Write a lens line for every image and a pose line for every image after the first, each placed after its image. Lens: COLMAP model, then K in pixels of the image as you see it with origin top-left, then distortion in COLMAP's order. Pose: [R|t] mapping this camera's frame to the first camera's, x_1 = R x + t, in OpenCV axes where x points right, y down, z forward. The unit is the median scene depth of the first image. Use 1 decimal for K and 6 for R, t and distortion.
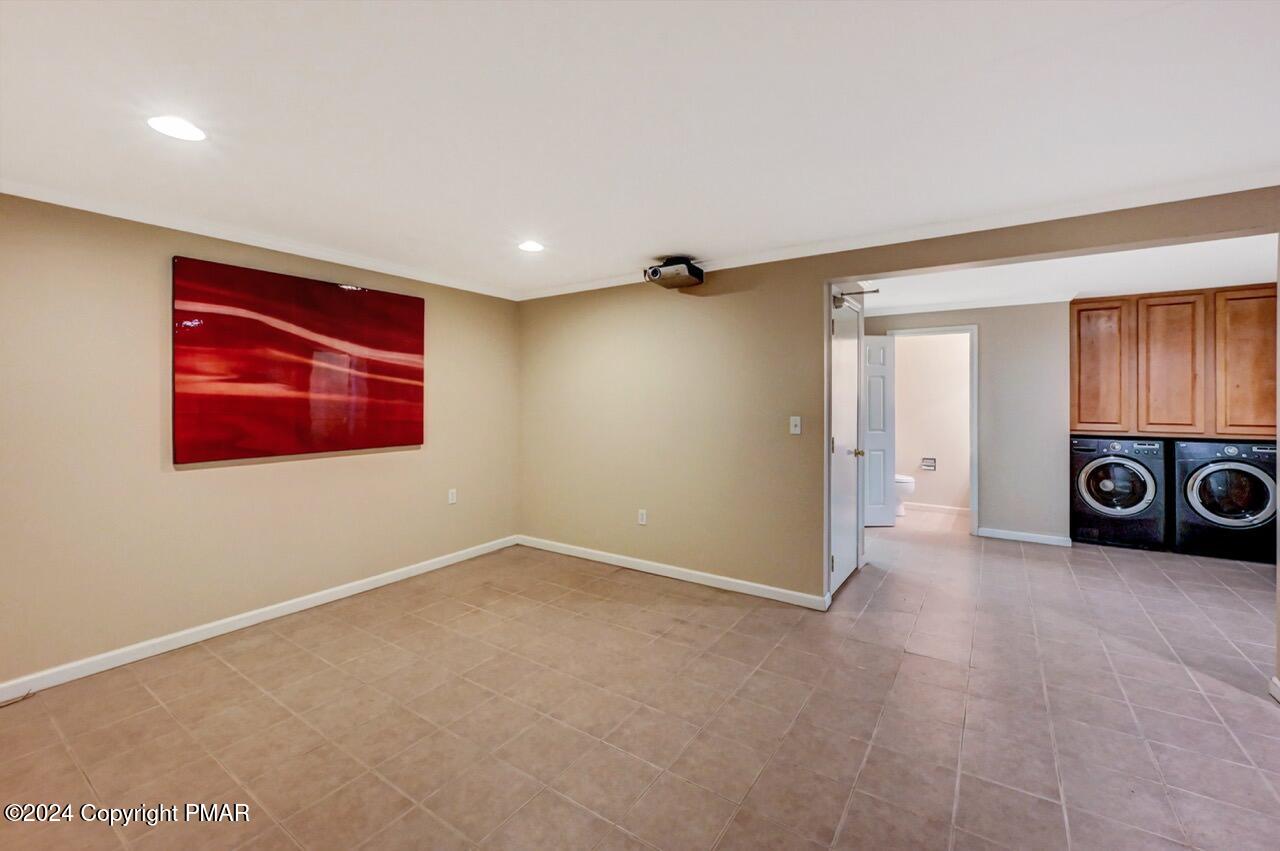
lens RADIAL K [[532.5, 0, 644.2], [0, 532.5, 399.8], [0, 0, 1]] dist [0.000089, 0.000130]
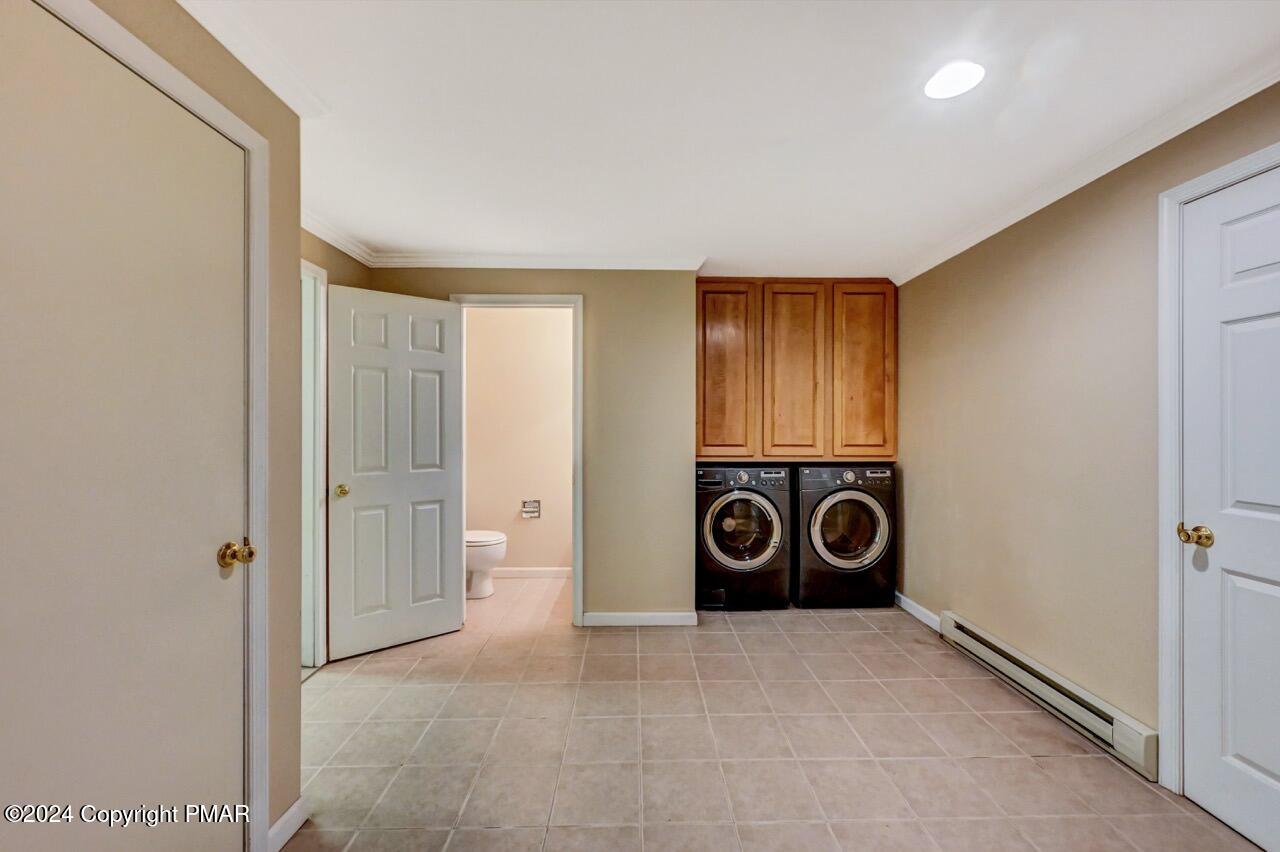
lens RADIAL K [[509.4, 0, 652.3], [0, 509.4, 425.7], [0, 0, 1]] dist [-0.001529, -0.000319]
pose [[0.807955, 0.000386, 0.589244, 0.380807], [-0.001932, 0.999996, 0.001995, 0.015683], [-0.589241, -0.002750, 0.807952, 0.523307]]
